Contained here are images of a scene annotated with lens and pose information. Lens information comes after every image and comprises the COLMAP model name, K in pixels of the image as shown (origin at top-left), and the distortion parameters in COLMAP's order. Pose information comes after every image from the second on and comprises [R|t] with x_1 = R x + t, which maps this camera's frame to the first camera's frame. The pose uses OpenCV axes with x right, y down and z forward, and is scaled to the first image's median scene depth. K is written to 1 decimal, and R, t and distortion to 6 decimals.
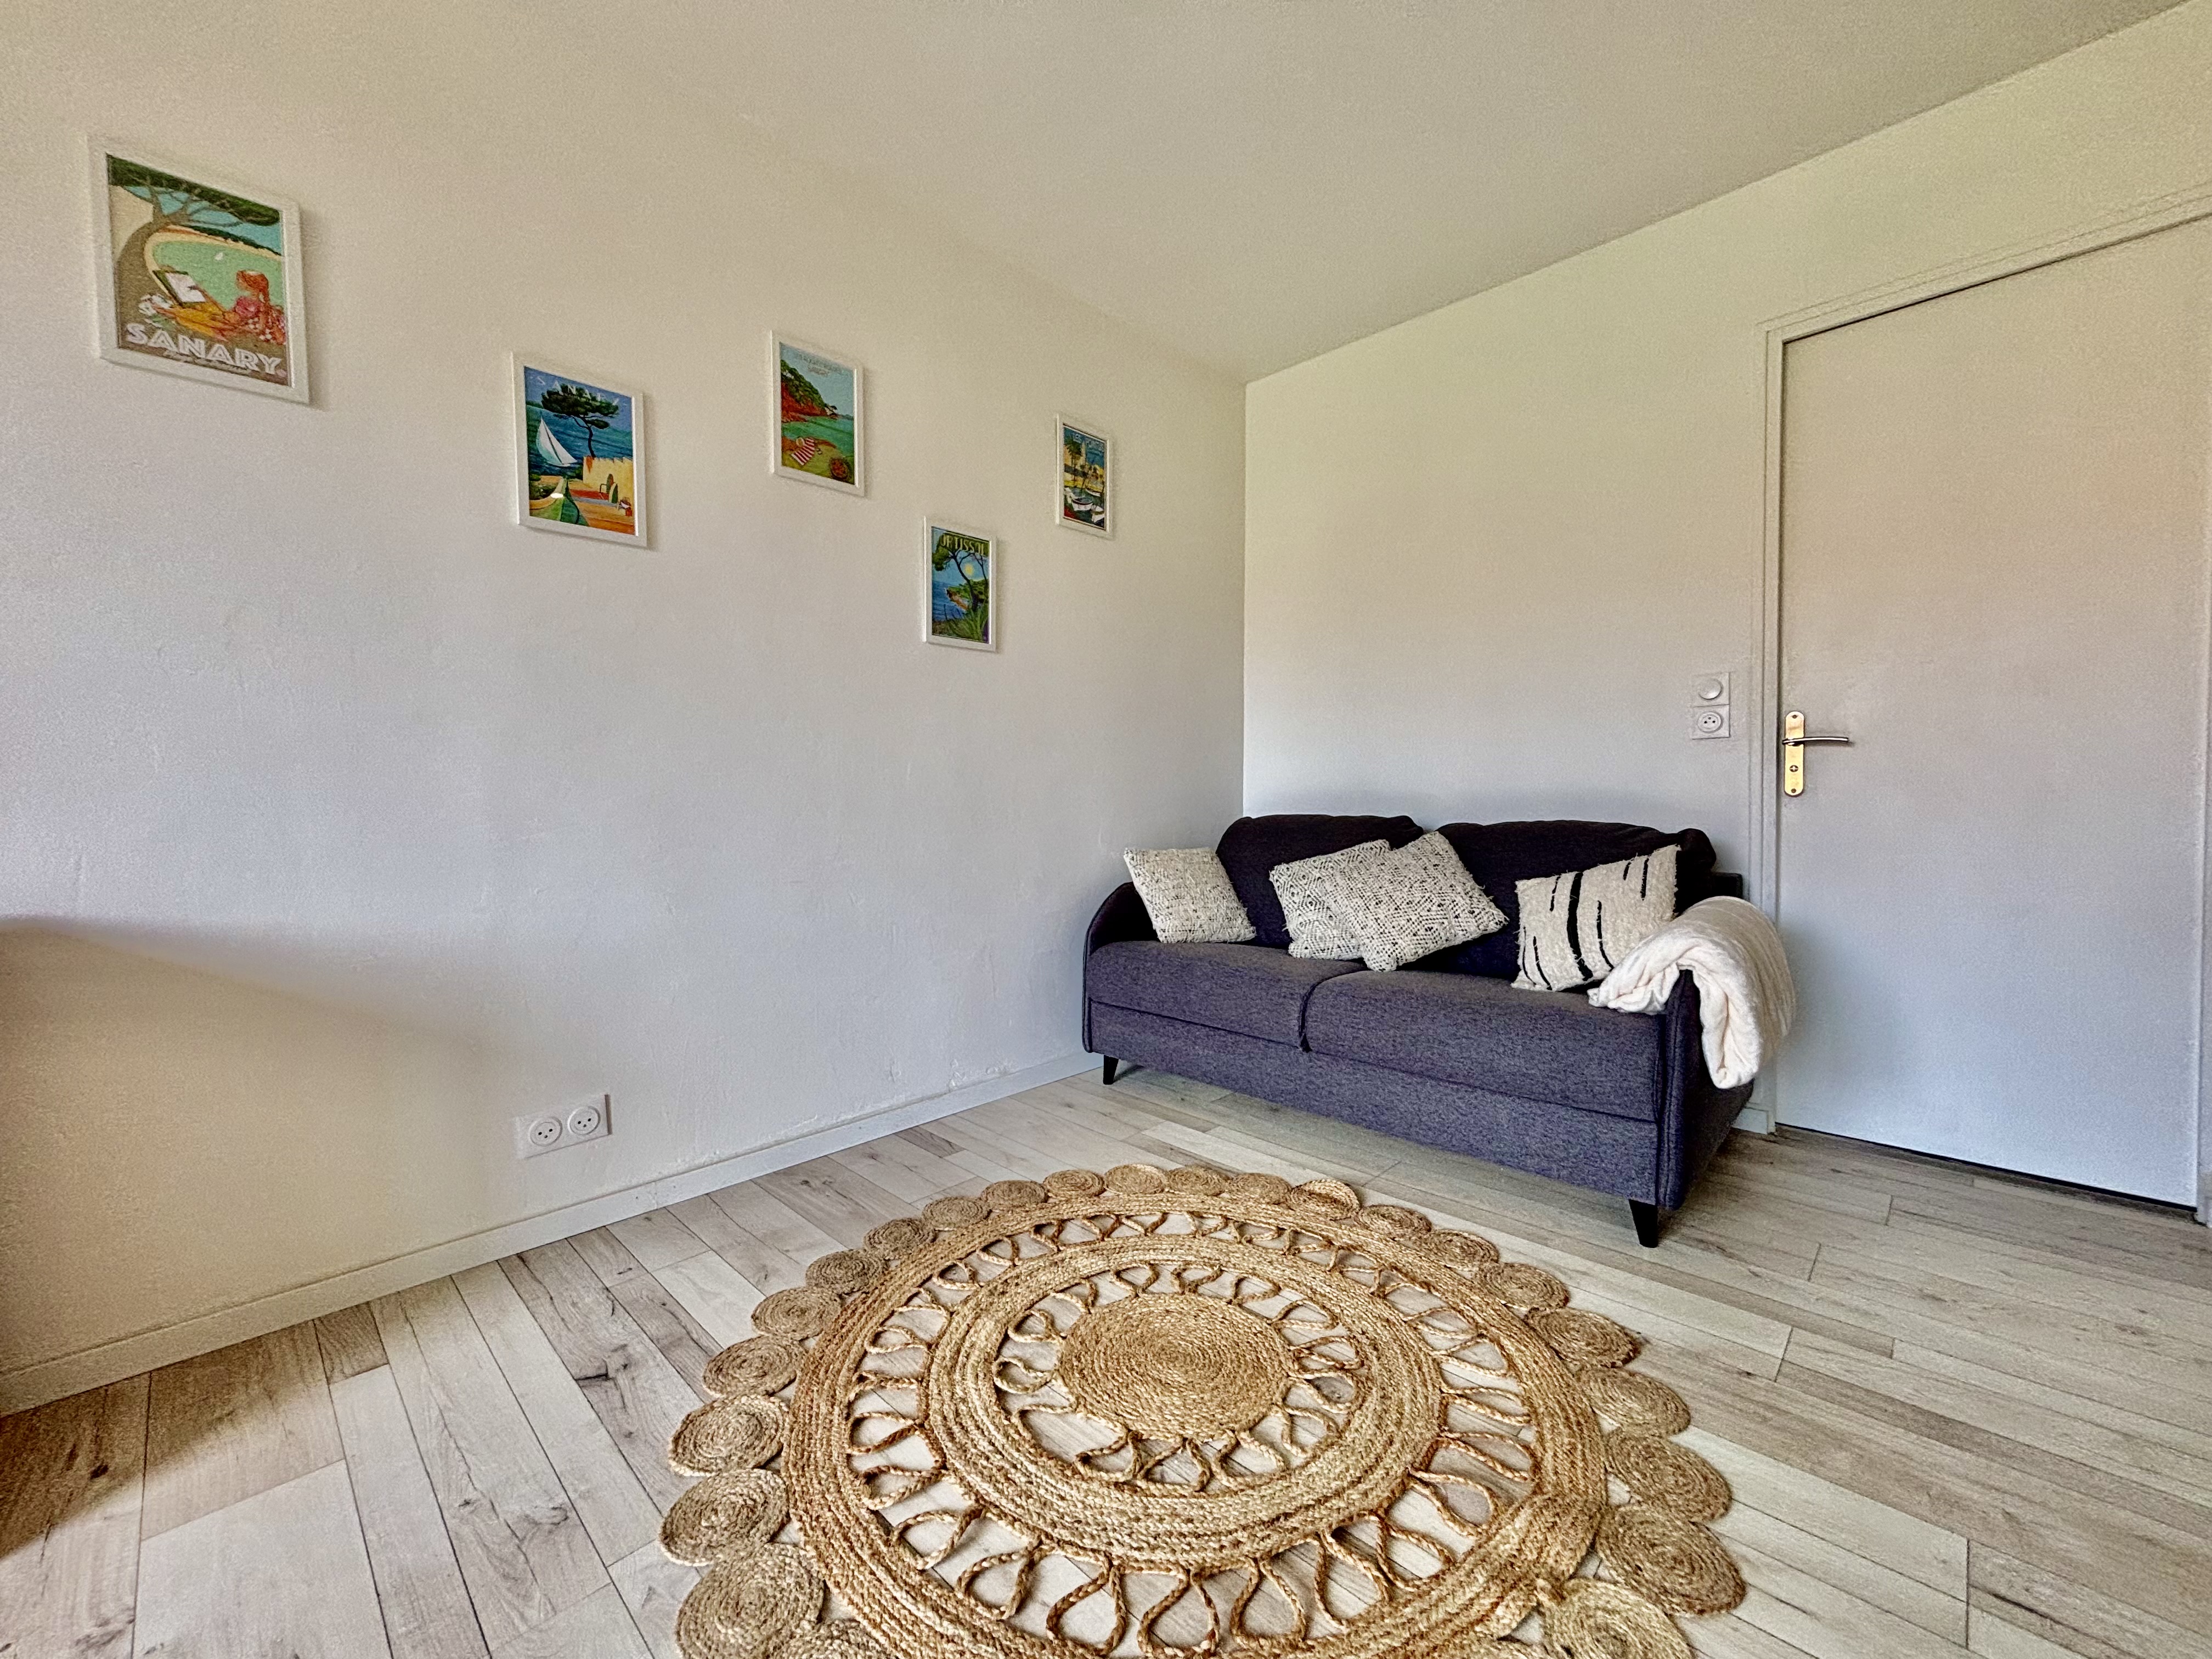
lens RADIAL K [[885.7, 0, 1111.0], [0, 885.7, 835.4], [0, 0, 1]] dist [0.002422, 0.000077]
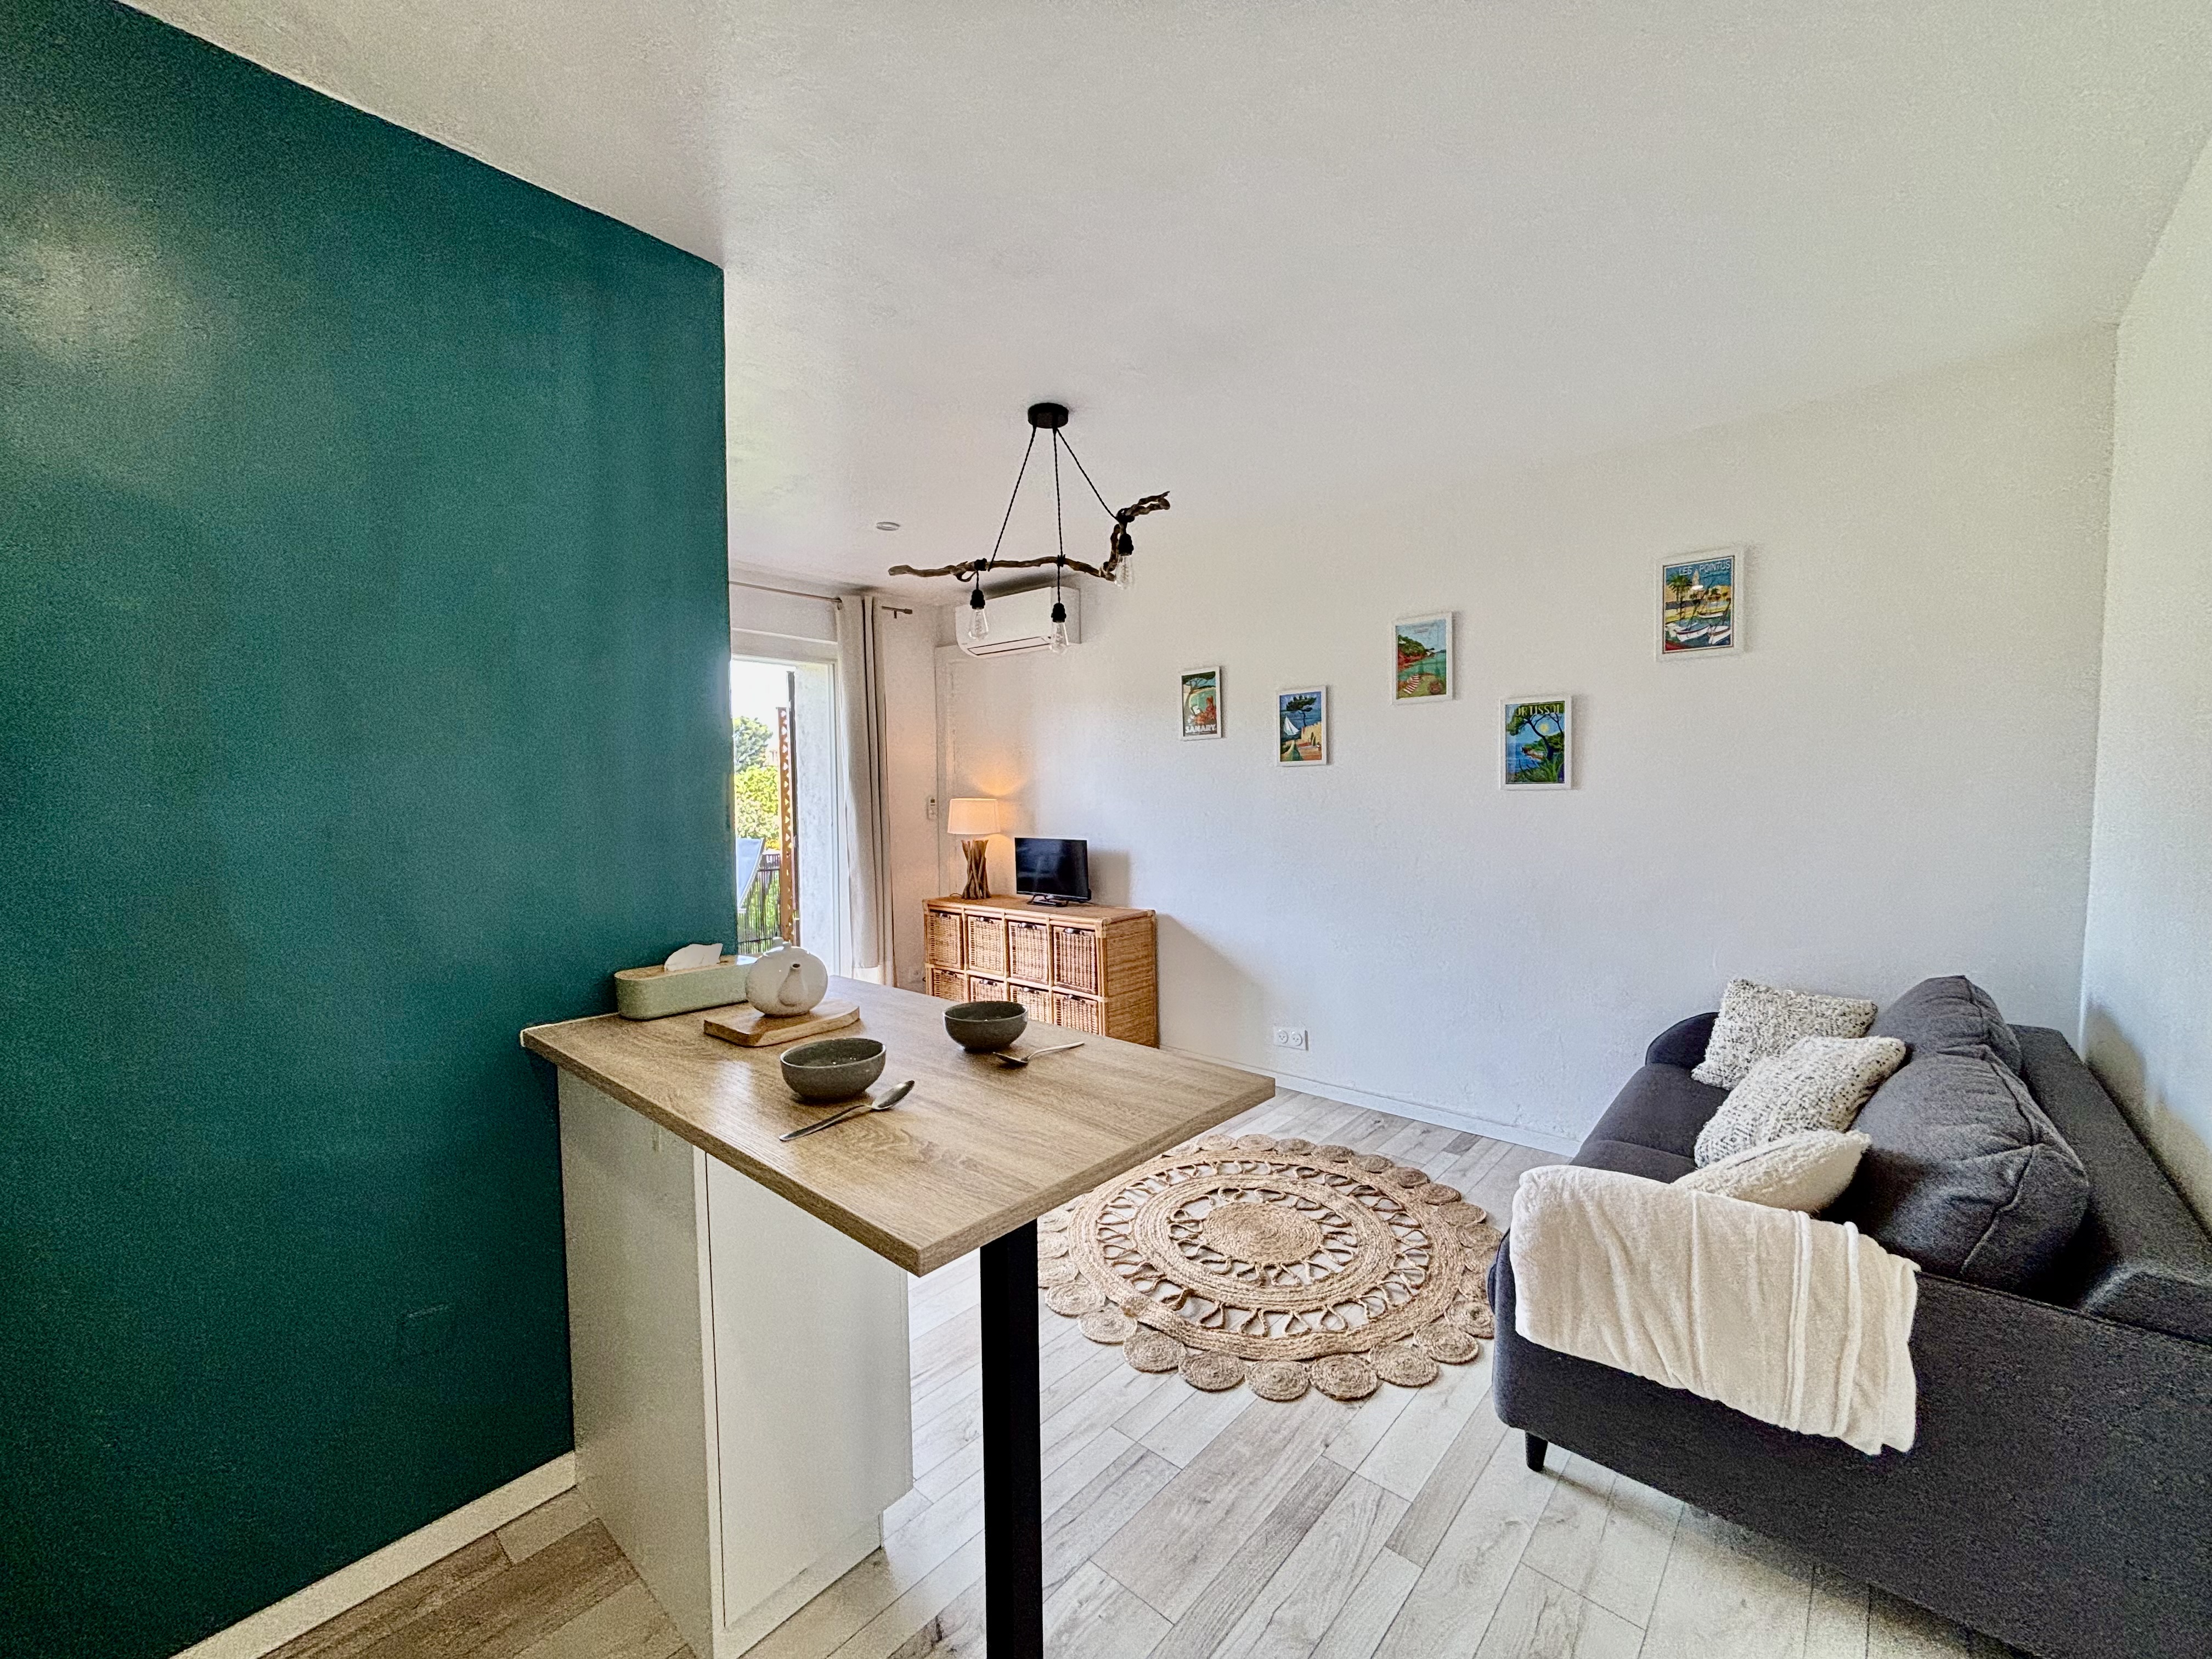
lens RADIAL K [[885.7, 0, 1111.0], [0, 885.7, 835.4], [0, 0, 1]] dist [0.002422, 0.000077]
pose [[0.052241, 0.063822, -0.996593, 1.411491], [-0.024283, 0.997742, 0.062622, -0.276581], [0.998339, 0.020929, 0.053673, 0.416038]]
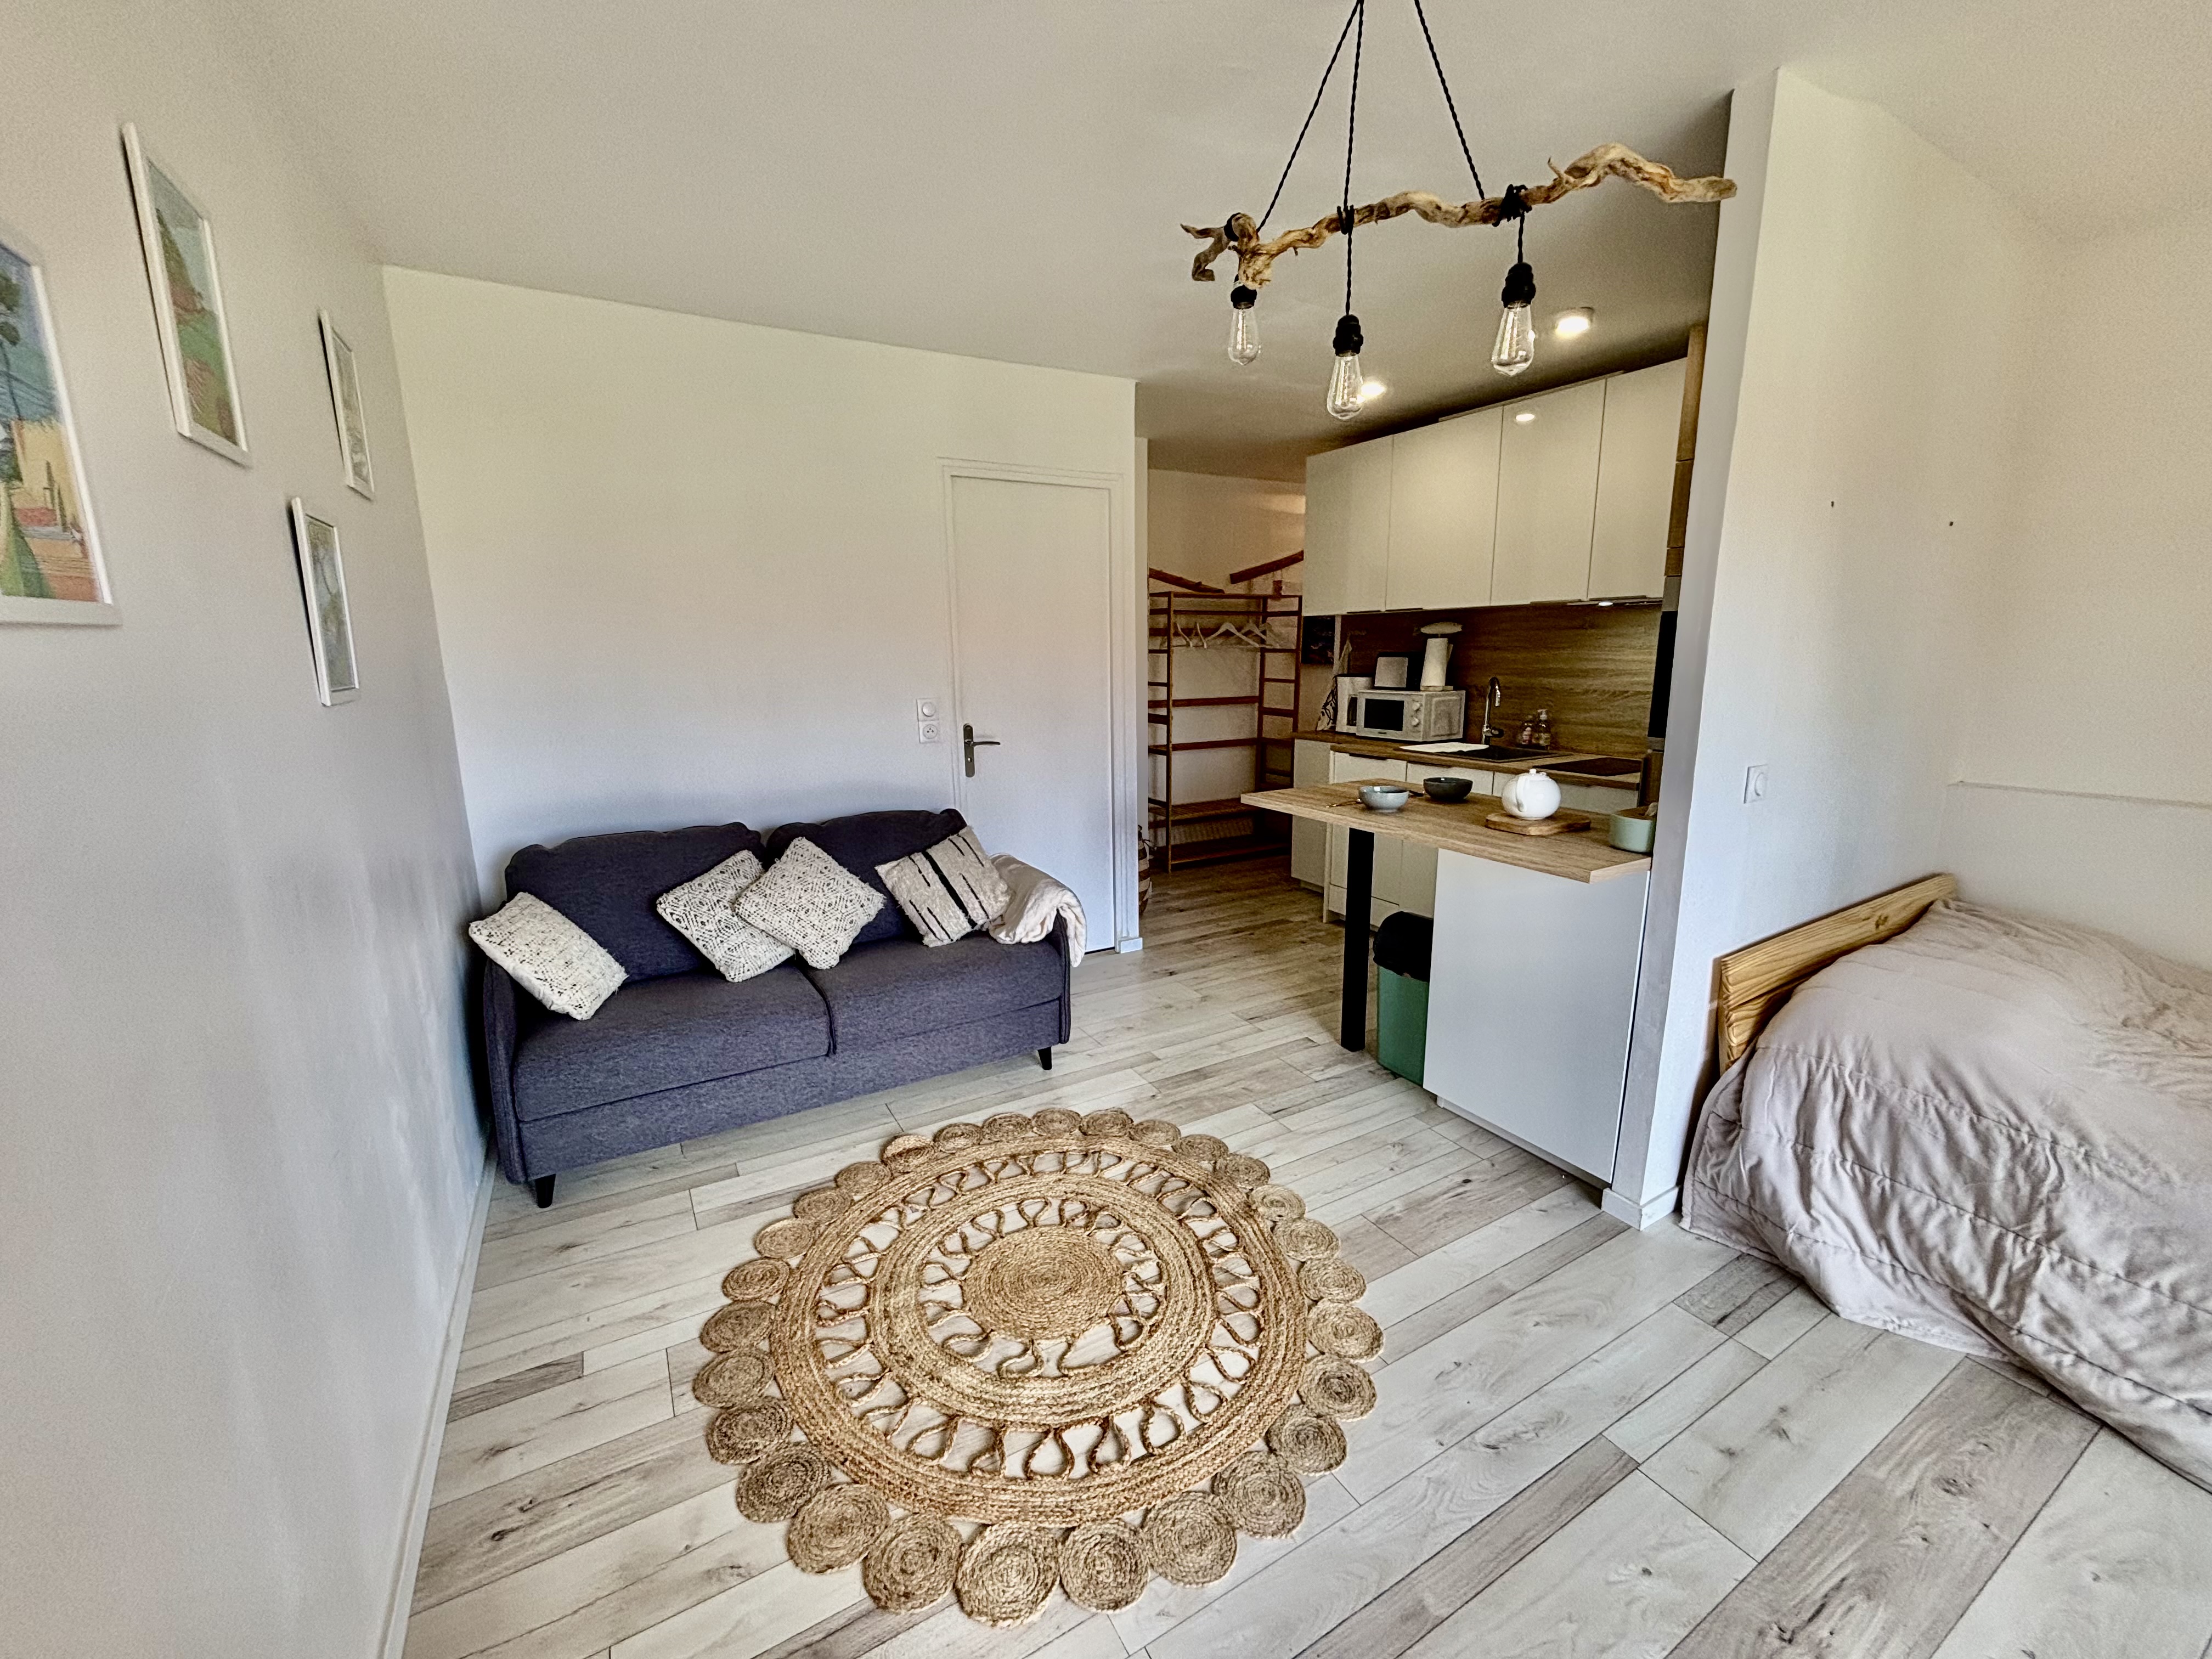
lens RADIAL K [[890.6, 0, 1092.1], [0, 890.6, 835.5], [0, 0, 1]] dist [-0.001552, -0.000226]
pose [[0.283860, -0.200338, 0.937704, -0.826795], [0.042612, 0.979600, 0.196389, -0.291688], [-0.957918, -0.015790, 0.286606, 0.391295]]
